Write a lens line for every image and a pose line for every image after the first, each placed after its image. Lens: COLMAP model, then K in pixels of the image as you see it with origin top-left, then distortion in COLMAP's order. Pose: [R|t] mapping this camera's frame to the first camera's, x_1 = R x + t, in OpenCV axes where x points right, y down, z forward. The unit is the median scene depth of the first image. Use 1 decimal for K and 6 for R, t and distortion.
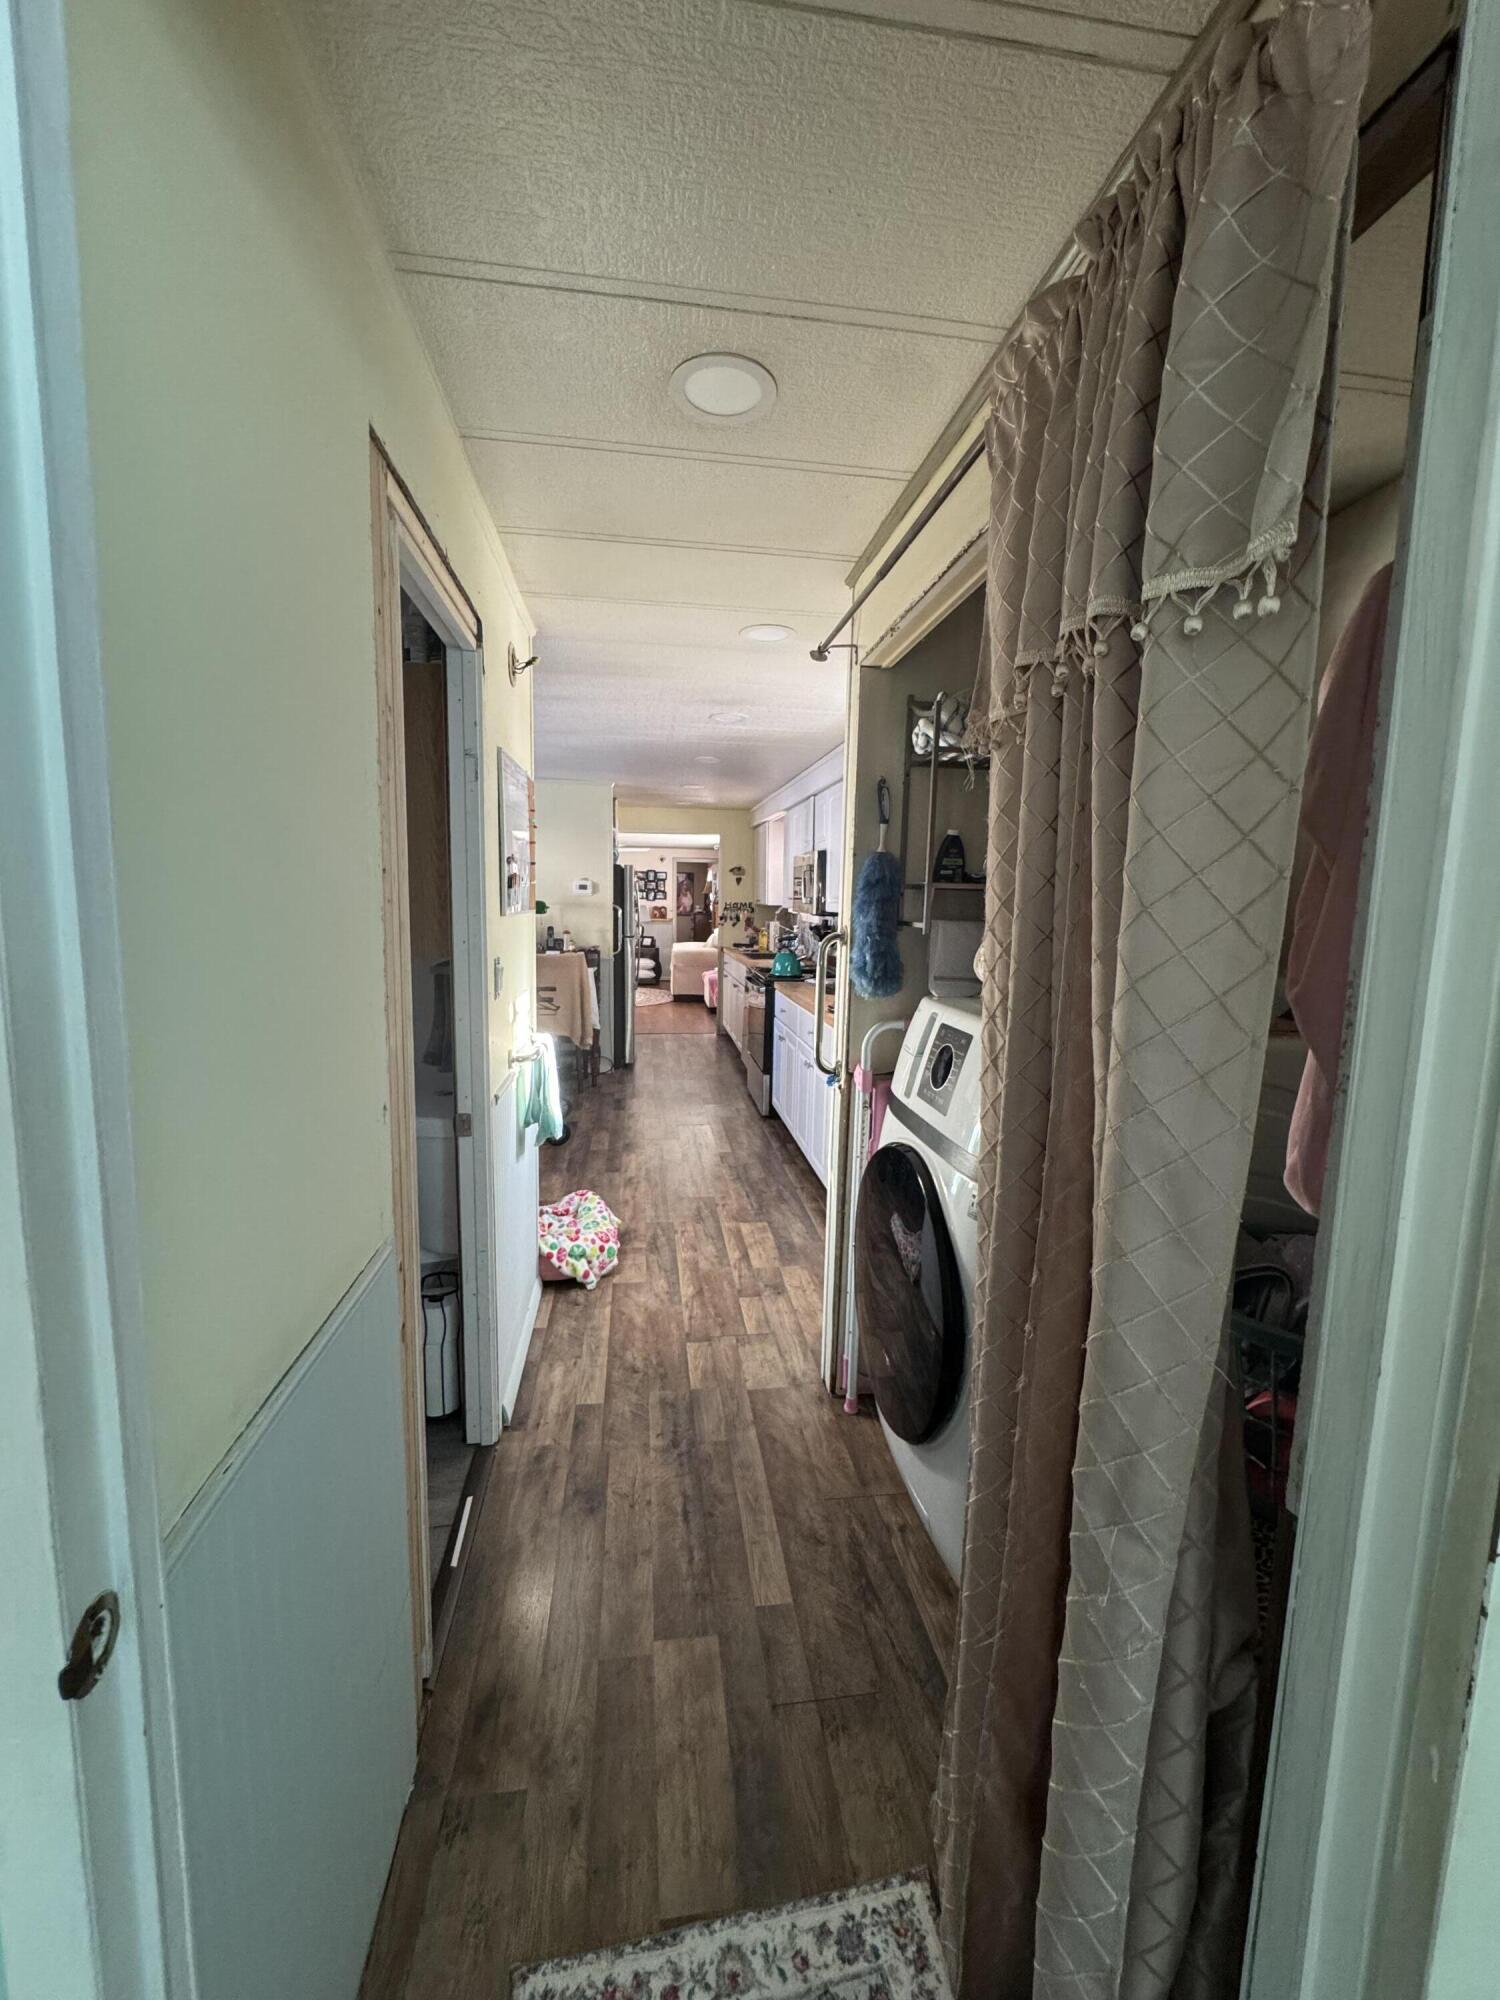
lens RADIAL K [[798.1, 0, 747.5], [0, 798.1, 1003.3], [0, 0, 1]] dist [-0.001248, -0.000142]
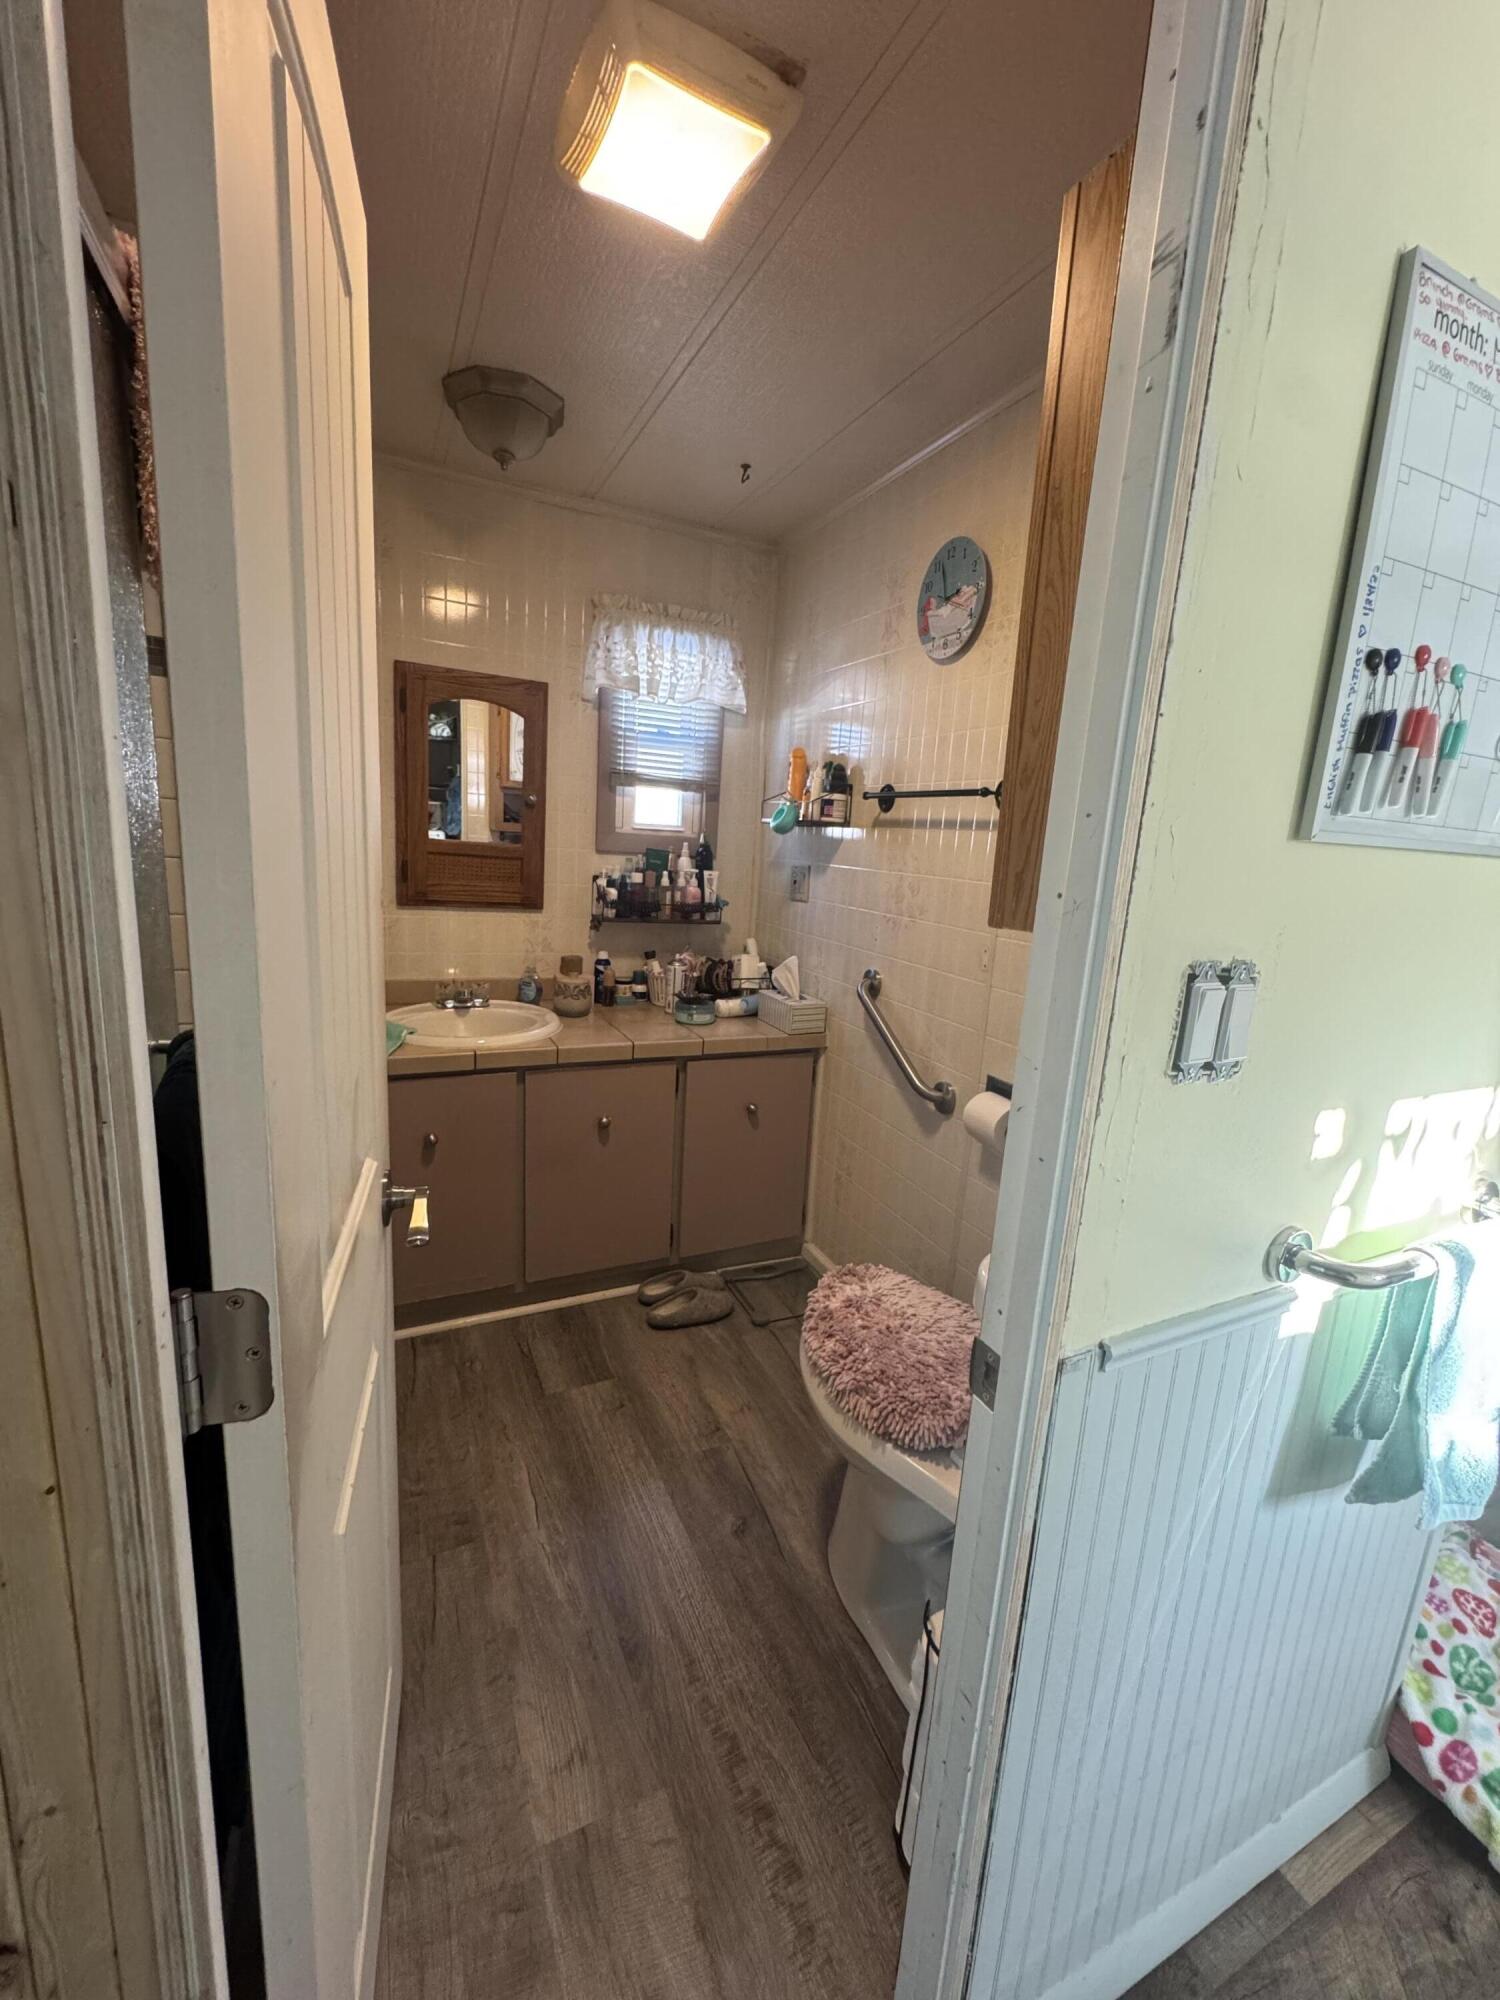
lens RADIAL K [[798.1, 0, 750.6], [0, 798.1, 998.7], [0, 0, 1]] dist [-0.001248, -0.000142]
pose [[0.305284, 0.185597, -0.934000, -0.045990], [-0.176730, 0.974826, 0.135944, -0.038530], [0.935718, 0.123564, 0.330399, 0.508832]]
